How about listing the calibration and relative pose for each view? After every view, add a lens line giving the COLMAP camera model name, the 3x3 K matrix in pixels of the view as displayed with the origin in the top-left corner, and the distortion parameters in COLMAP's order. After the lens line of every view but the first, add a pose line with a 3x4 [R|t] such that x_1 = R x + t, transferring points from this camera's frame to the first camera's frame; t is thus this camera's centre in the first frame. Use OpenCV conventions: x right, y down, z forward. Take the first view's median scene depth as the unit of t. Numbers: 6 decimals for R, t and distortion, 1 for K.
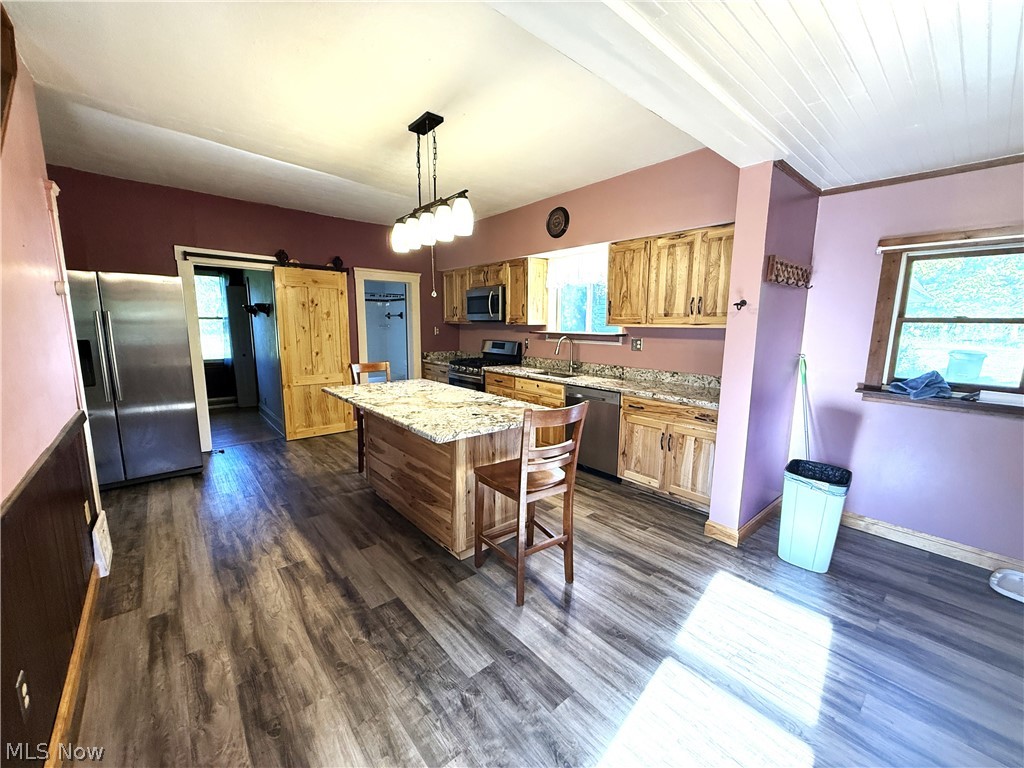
lens RADIAL K [[406.6, 0, 510.0], [0, 406.6, 384.0], [0, 0, 1]] dist [-0.000120, -0.000229]
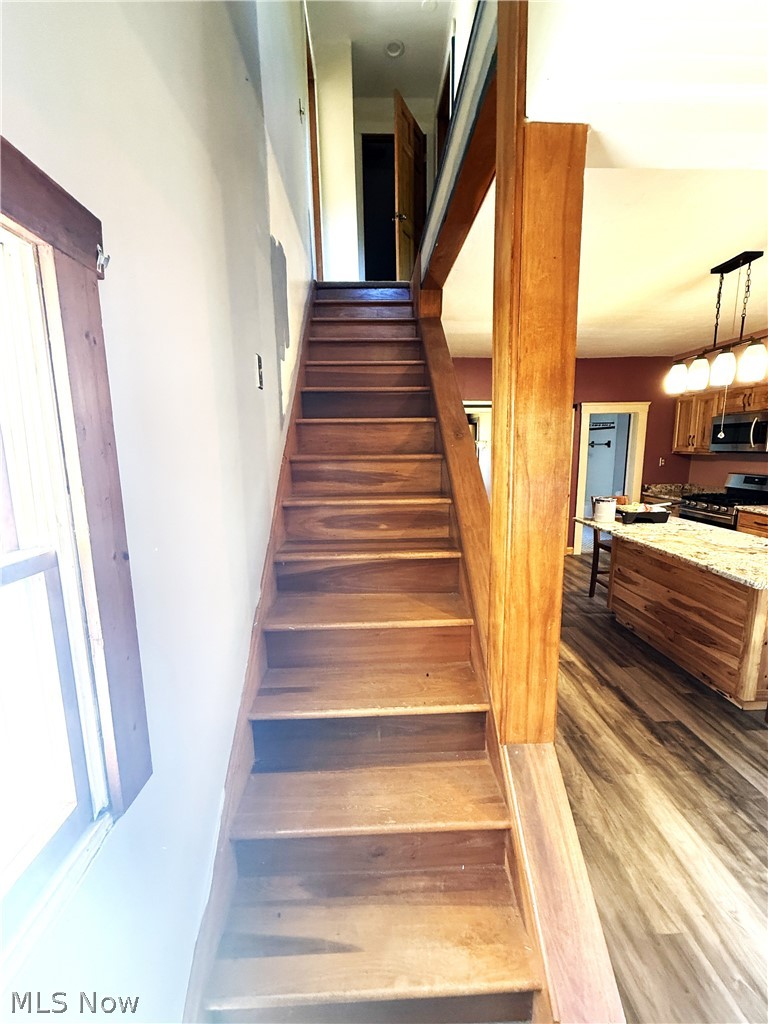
lens RADIAL K [[406.6, 0, 384.0], [0, 406.6, 512.0], [0, 0, 1]] dist [-0.000120, -0.000229]
pose [[0.780758, 0.077521, -0.620006, -0.187220], [-0.069657, 0.996887, 0.036926, -0.013140], [0.620939, 0.014357, 0.783728, -0.253026]]
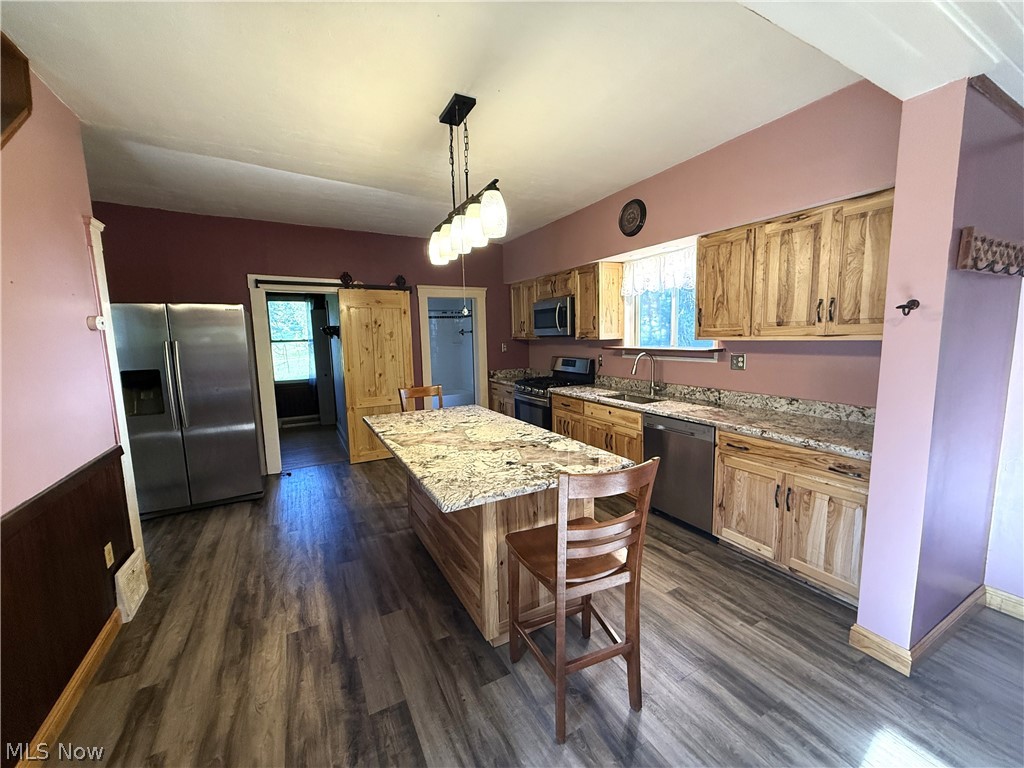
lens RADIAL K [[406.6, 0, 510.0], [0, 406.6, 384.0], [0, 0, 1]] dist [-0.000120, -0.000229]
pose [[0.976856, -0.006280, -0.213804, 0.066031], [0.000521, 0.999636, -0.026981, -0.044610], [0.213896, 0.026245, 0.976504, 0.187769]]
